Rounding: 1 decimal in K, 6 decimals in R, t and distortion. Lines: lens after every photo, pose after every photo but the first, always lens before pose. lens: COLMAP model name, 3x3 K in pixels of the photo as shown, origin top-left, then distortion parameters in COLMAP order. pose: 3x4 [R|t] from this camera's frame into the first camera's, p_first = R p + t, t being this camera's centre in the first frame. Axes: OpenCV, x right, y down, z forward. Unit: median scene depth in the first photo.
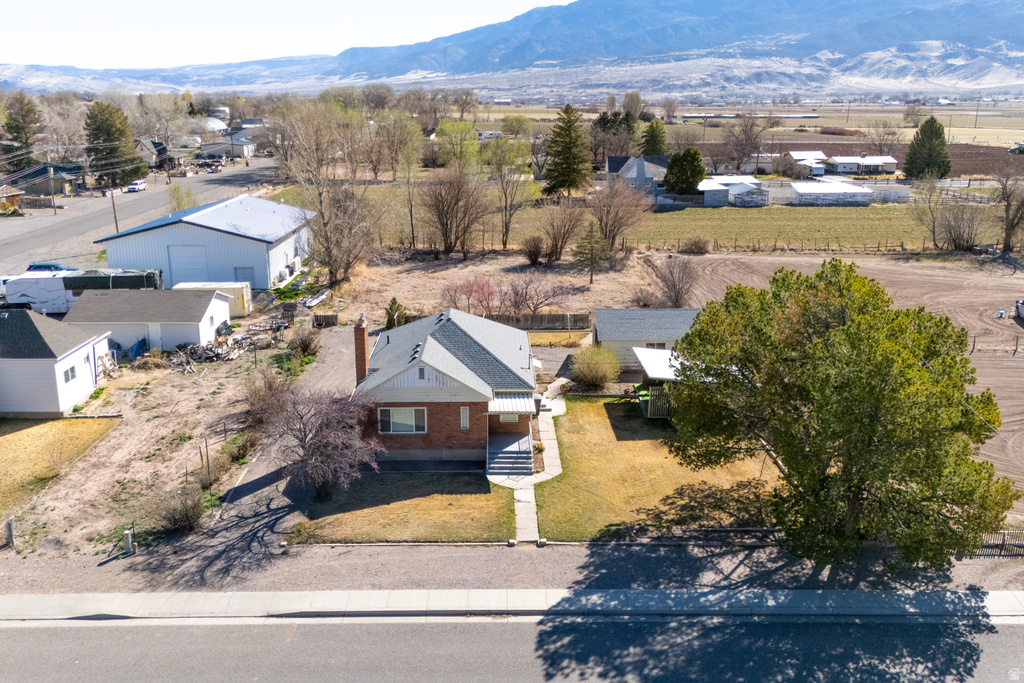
lens RADIAL K [[880.4, 0, 497.0], [0, 880.4, 360.8], [0, 0, 1]] dist [0.094566, -0.116172]
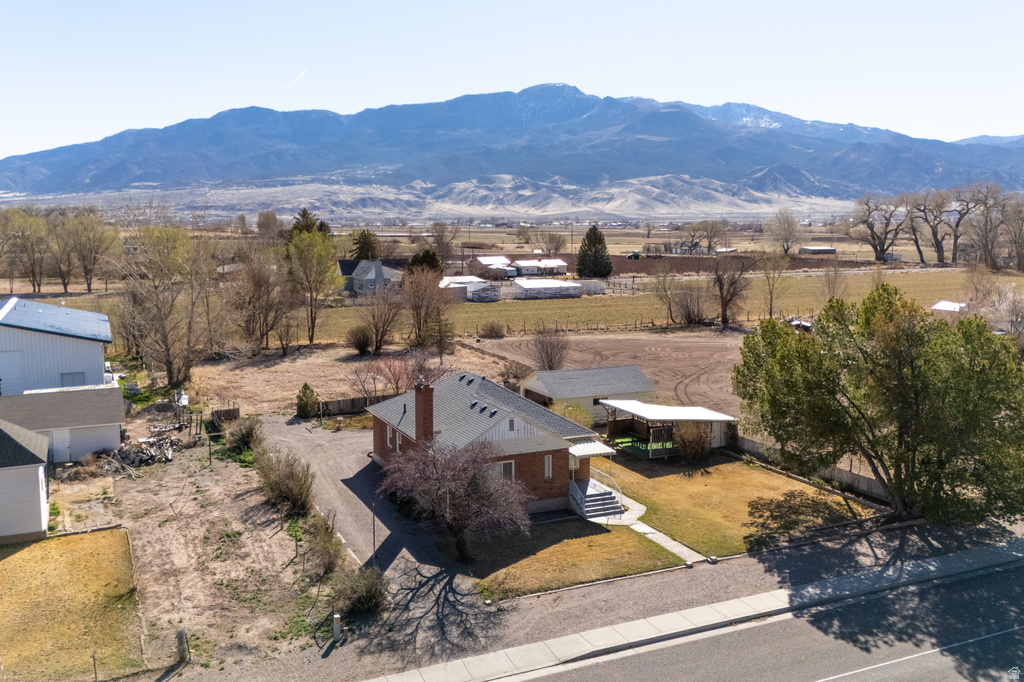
lens RADIAL K [[880.4, 0, 497.0], [0, 880.4, 360.3], [0, 0, 1]] dist [0.094566, -0.116172]
pose [[0.912286, -0.065322, 0.404312, -0.511418], [0.117568, 0.987418, -0.105749, 0.045923], [-0.392317, 0.144007, 0.908487, 0.091077]]
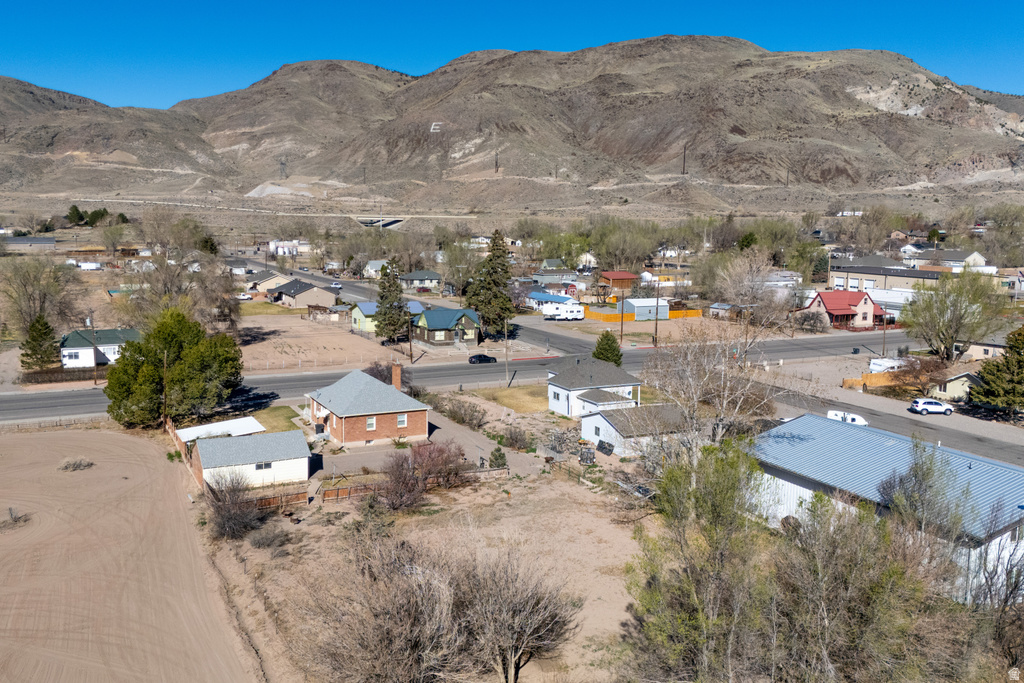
lens RADIAL K [[923.9, 0, 483.3], [0, 923.9, 348.0], [0, 0, 1]] dist [0.123126, -0.206207]
pose [[-0.907666, 0.052780, -0.416360, 0.603530], [-0.129902, 0.908014, 0.398291, -1.042323], [0.399083, 0.415601, -0.817318, 3.075919]]
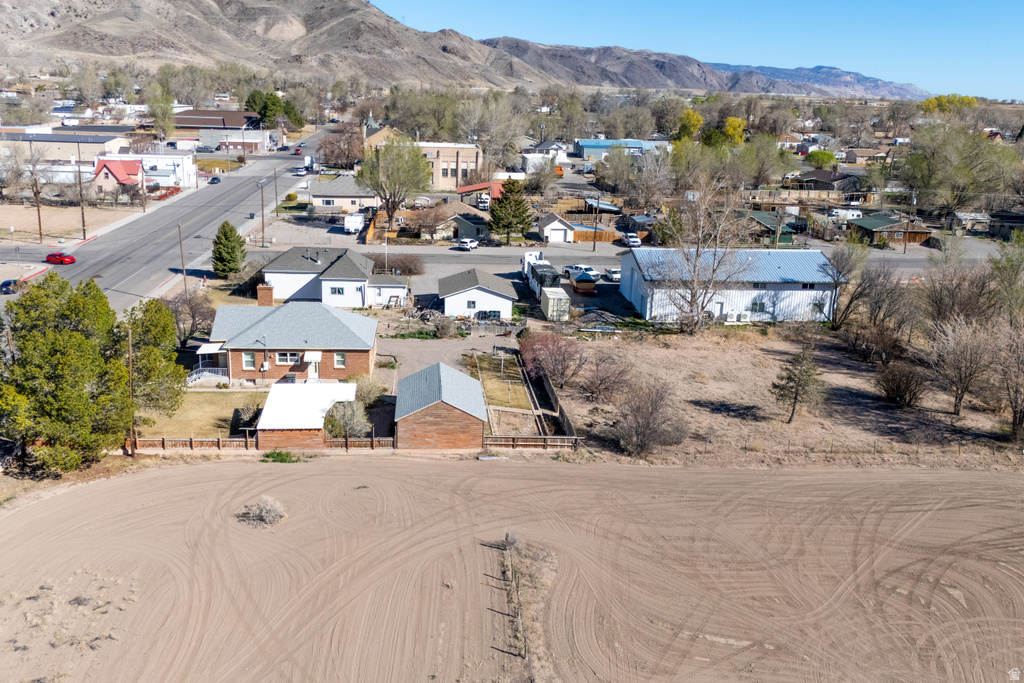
lens RADIAL K [[900.5, 0, 528.9], [0, 900.5, 339.8], [0, 0, 1]] dist [0.097746, -0.126949]
pose [[0.097084, 0.264549, -0.959473, 1.695307], [-0.321343, 0.920729, 0.221352, -0.529882], [0.941973, 0.286831, 0.174399, 1.307989]]
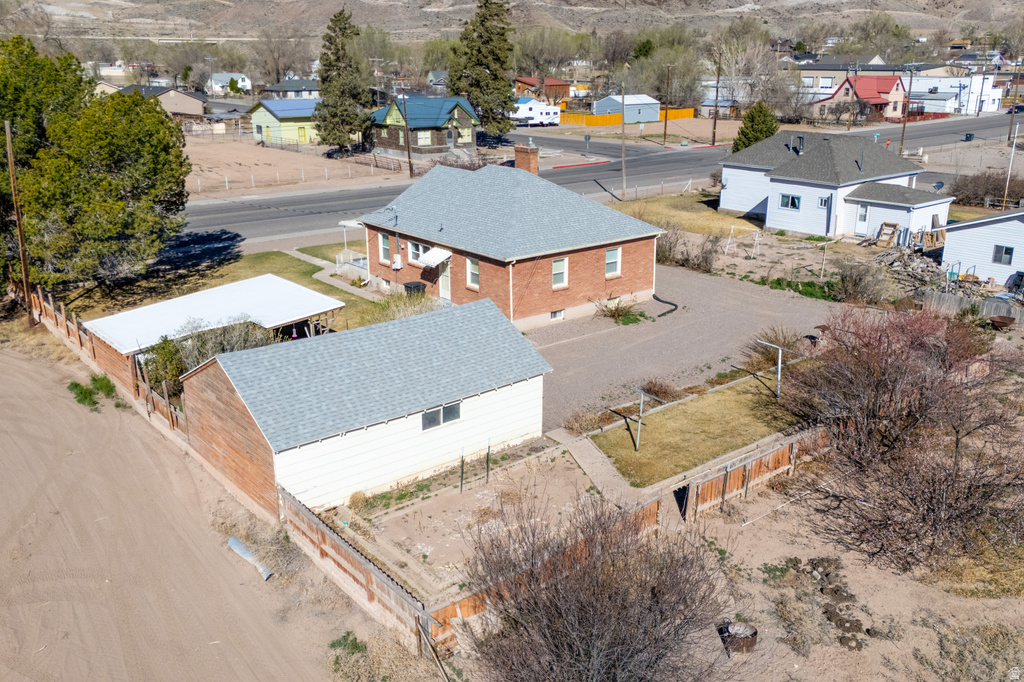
lens RADIAL K [[900.5, 0, 528.9], [0, 900.5, 339.3], [0, 0, 1]] dist [0.097746, -0.126949]
pose [[-0.771819, 0.192612, -0.605967, 0.547358], [-0.181520, 0.846609, 0.500303, -0.402461], [0.609382, 0.496139, -0.618466, 1.895523]]
